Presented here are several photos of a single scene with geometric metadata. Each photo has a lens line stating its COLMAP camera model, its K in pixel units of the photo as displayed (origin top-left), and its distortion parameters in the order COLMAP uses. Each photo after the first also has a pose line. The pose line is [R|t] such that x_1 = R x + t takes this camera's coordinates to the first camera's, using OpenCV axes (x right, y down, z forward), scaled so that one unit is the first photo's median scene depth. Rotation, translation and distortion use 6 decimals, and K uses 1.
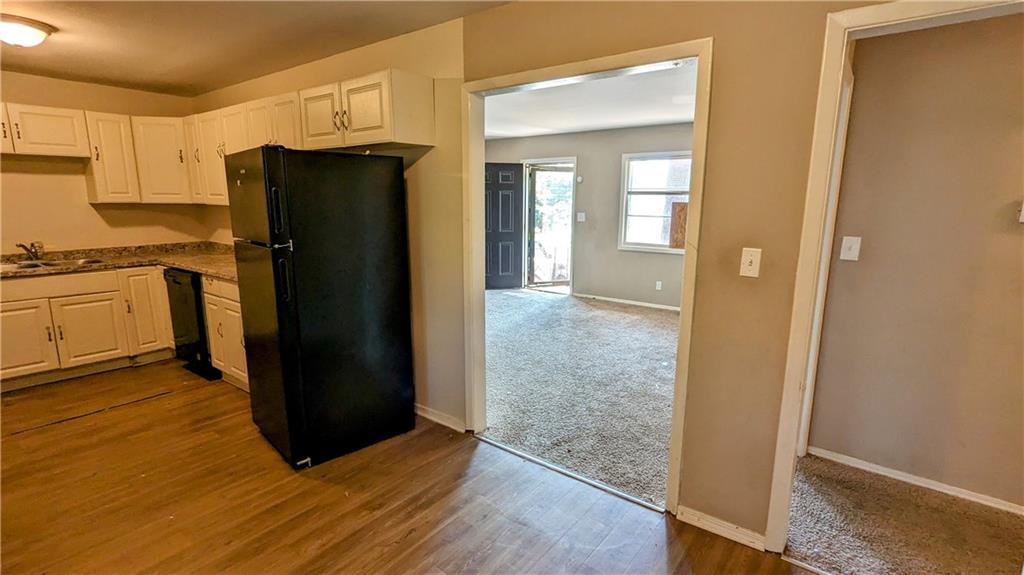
lens RADIAL K [[483.2, 0, 515.0], [0, 483.2, 288.9], [0, 0, 1]] dist [0.006218, -0.004239]
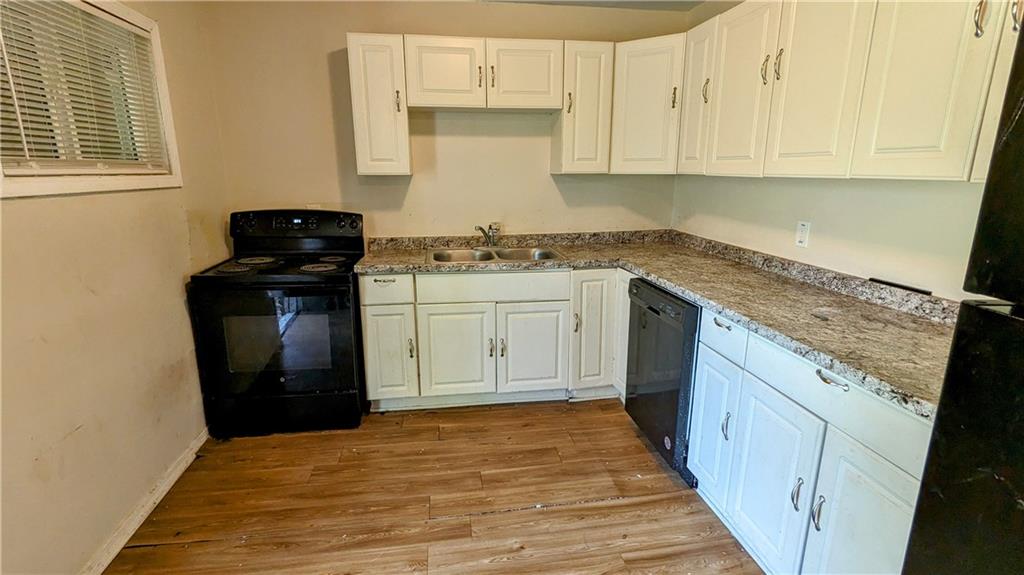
lens RADIAL K [[483.2, 0, 510.9], [0, 483.2, 288.1], [0, 0, 1]] dist [0.006218, -0.004239]
pose [[0.721133, 0.155806, -0.675049, -0.403084], [-0.120296, 0.987742, 0.099470, -0.071608], [0.682272, 0.009474, 0.731037, 0.424870]]
